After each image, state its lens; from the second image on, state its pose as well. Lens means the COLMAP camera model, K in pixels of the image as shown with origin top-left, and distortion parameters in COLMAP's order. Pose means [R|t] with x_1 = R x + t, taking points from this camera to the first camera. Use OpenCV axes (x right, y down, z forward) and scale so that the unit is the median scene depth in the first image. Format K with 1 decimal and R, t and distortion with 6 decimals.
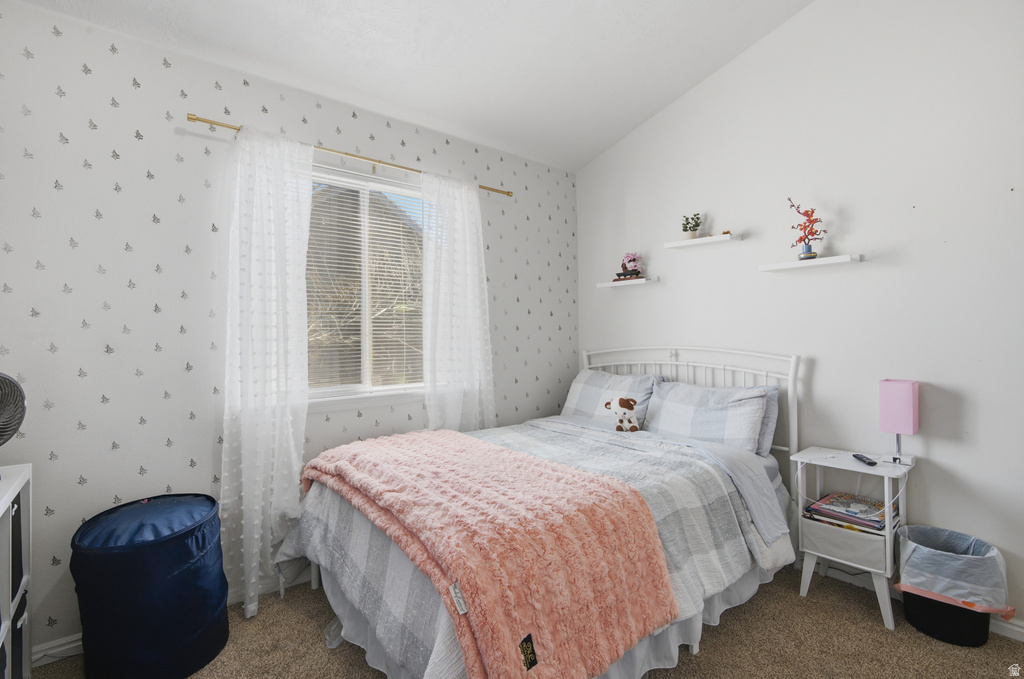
lens RADIAL K [[468.0, 0, 510.1], [0, 468.0, 337.8], [0, 0, 1]] dist [0.001637, 0.000890]
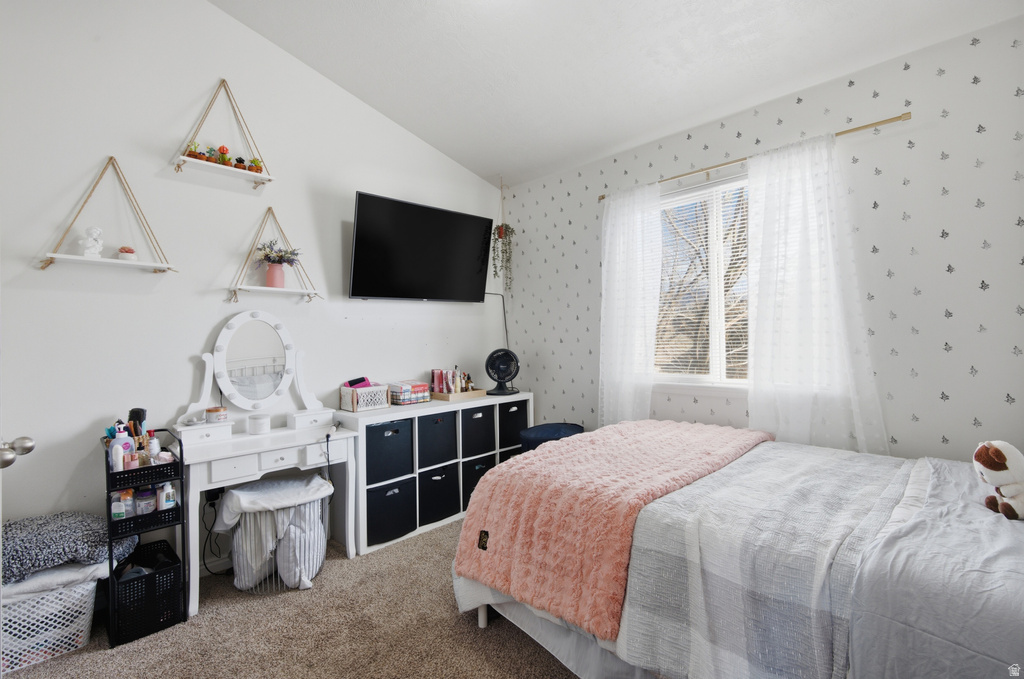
lens RADIAL K [[468.0, 0, 510.1], [0, 468.0, 337.8], [0, 0, 1]] dist [0.001637, 0.000890]
pose [[0.111687, 0.004064, -0.993735, 0.810429], [0.015735, 0.999859, 0.005858, -0.001966], [0.993619, -0.016290, 0.111607, 0.468810]]
